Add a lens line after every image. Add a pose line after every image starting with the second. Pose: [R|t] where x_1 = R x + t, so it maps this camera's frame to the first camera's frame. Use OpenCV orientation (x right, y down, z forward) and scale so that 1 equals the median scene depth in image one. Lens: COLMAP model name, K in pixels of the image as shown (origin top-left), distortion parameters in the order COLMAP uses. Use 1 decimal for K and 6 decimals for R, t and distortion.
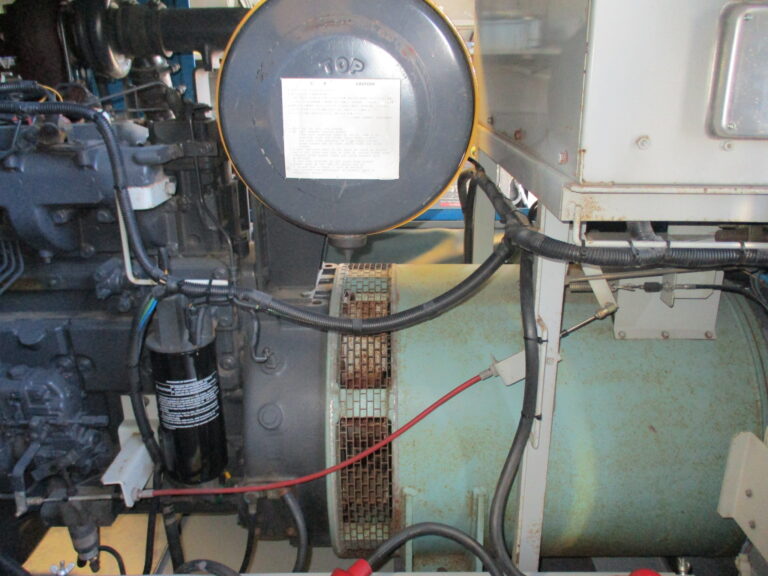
lens RADIAL K [[647.2, 0, 385.4], [0, 647.2, 272.0], [0, 0, 1]] dist [-0.007991, -0.001380]
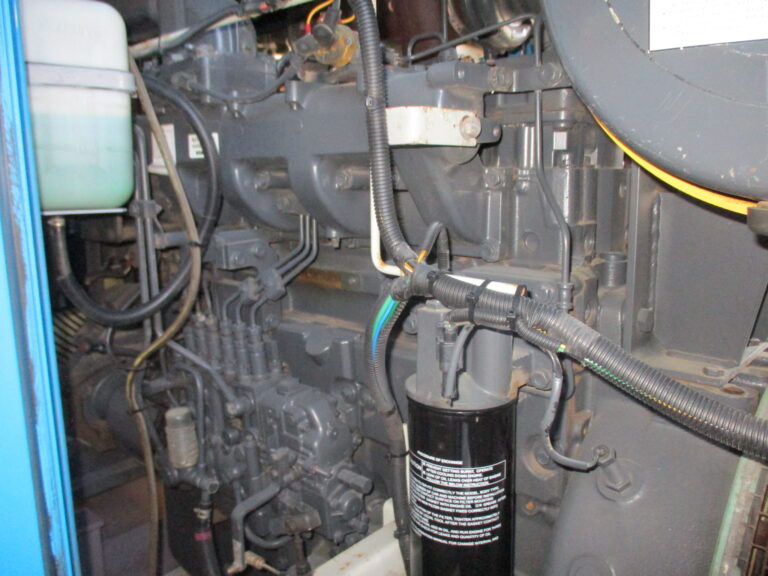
lens RADIAL K [[647.2, 0, 385.4], [0, 647.2, 272.0], [0, 0, 1]] dist [-0.007991, -0.001380]
pose [[0.753021, 0.115759, -0.647734, 0.006863], [-0.204321, 0.976878, -0.062952, 0.049467], [0.625469, 0.179750, 0.759262, 0.482668]]
